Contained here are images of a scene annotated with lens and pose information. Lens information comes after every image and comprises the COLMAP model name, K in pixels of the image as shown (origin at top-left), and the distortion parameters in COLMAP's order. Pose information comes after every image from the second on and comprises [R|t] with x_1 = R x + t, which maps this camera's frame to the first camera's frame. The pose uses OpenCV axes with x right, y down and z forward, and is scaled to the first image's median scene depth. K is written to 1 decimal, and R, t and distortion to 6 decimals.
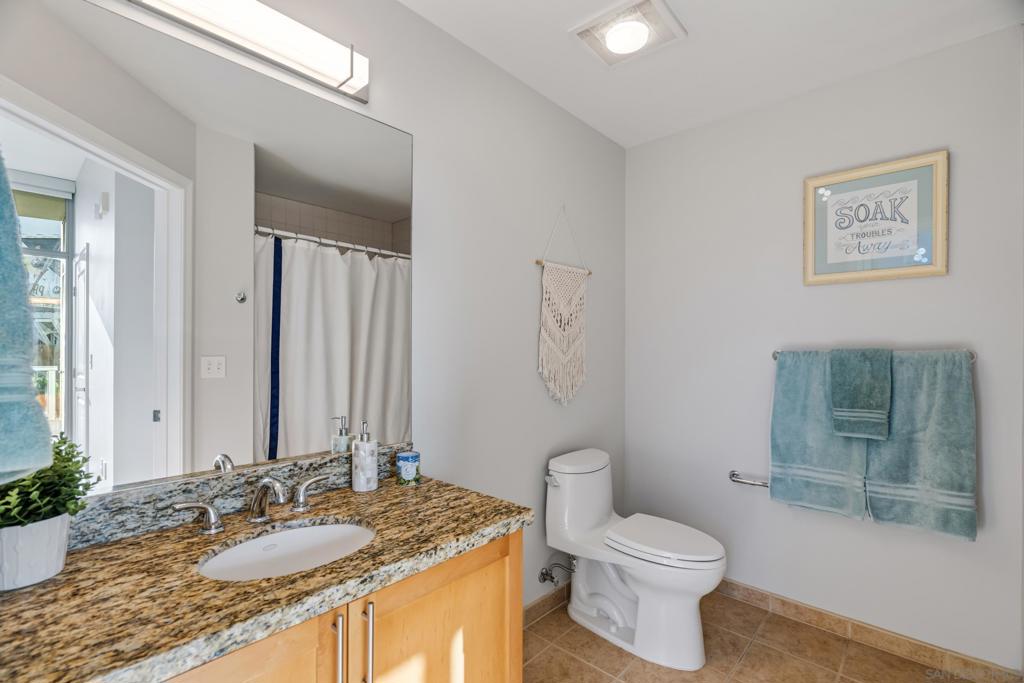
lens RADIAL K [[466.8, 0, 508.1], [0, 466.8, 348.2], [0, 0, 1]] dist [-0.007696, 0.004304]
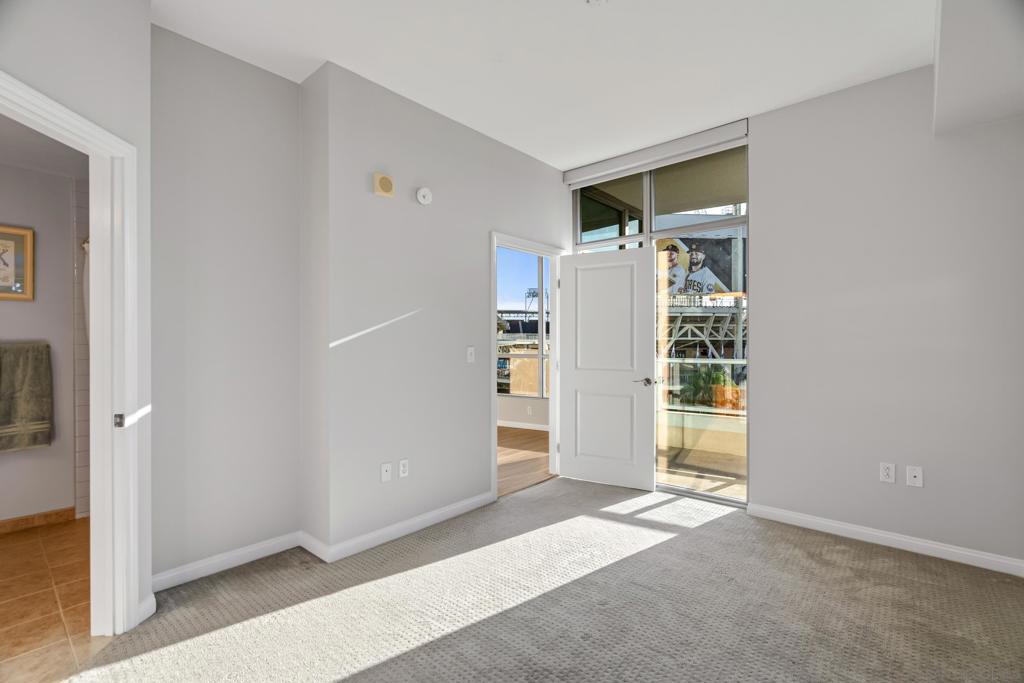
lens RADIAL K [[466.8, 0, 506.9], [0, 466.8, 346.3], [0, 0, 1]] dist [-0.007696, 0.004304]
pose [[-0.010129, -0.008237, 0.999915, -0.825593], [-0.000141, 0.999966, 0.008236, -0.002296], [-0.999949, -0.000057, -0.010130, -0.763427]]
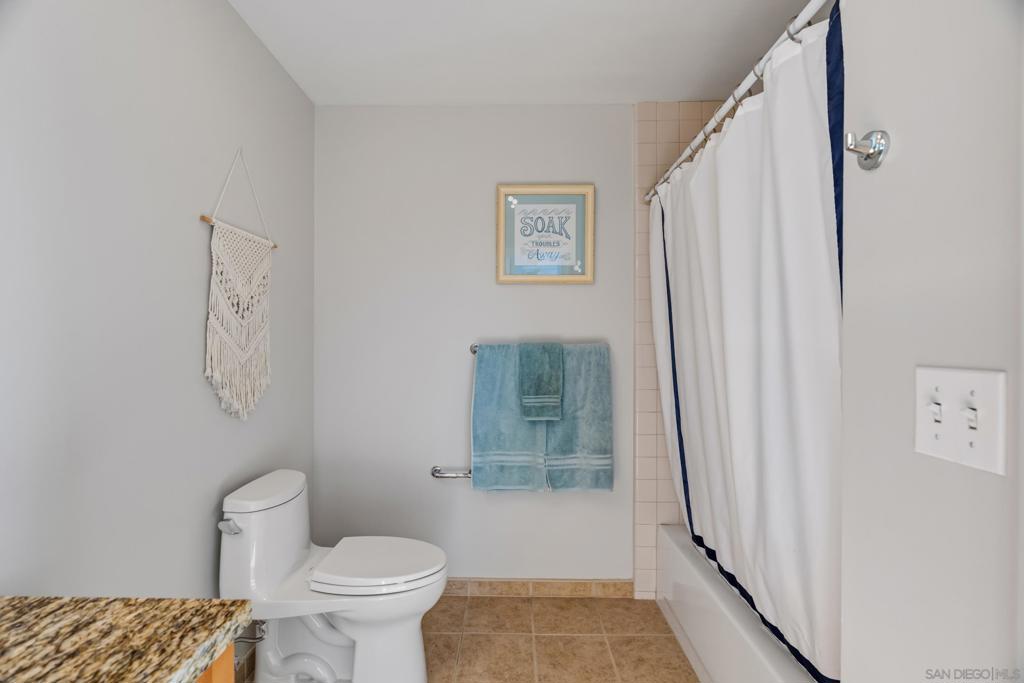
lens RADIAL K [[466.8, 0, 511.9], [0, 466.8, 343.7], [0, 0, 1]] dist [-0.007696, 0.004304]
pose [[0.744147, -0.002415, 0.668011, -0.068850], [-0.001135, 0.999987, 0.004879, -0.001537], [-0.668015, -0.004388, 0.744135, 0.203515]]
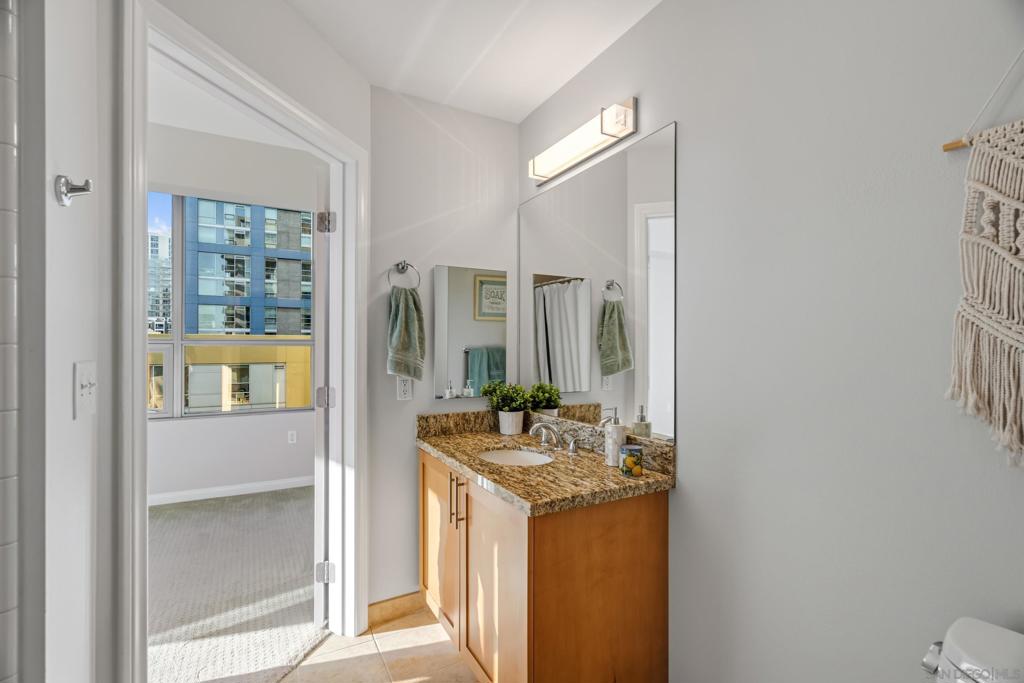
lens RADIAL K [[466.8, 0, 507.6], [0, 466.8, 346.9], [0, 0, 1]] dist [-0.007696, 0.004304]
pose [[-0.332991, -0.003563, -0.942923, 0.702247], [-0.000111, 0.999993, -0.003739, 0.003662], [0.942930, -0.001141, -0.332989, 0.875478]]
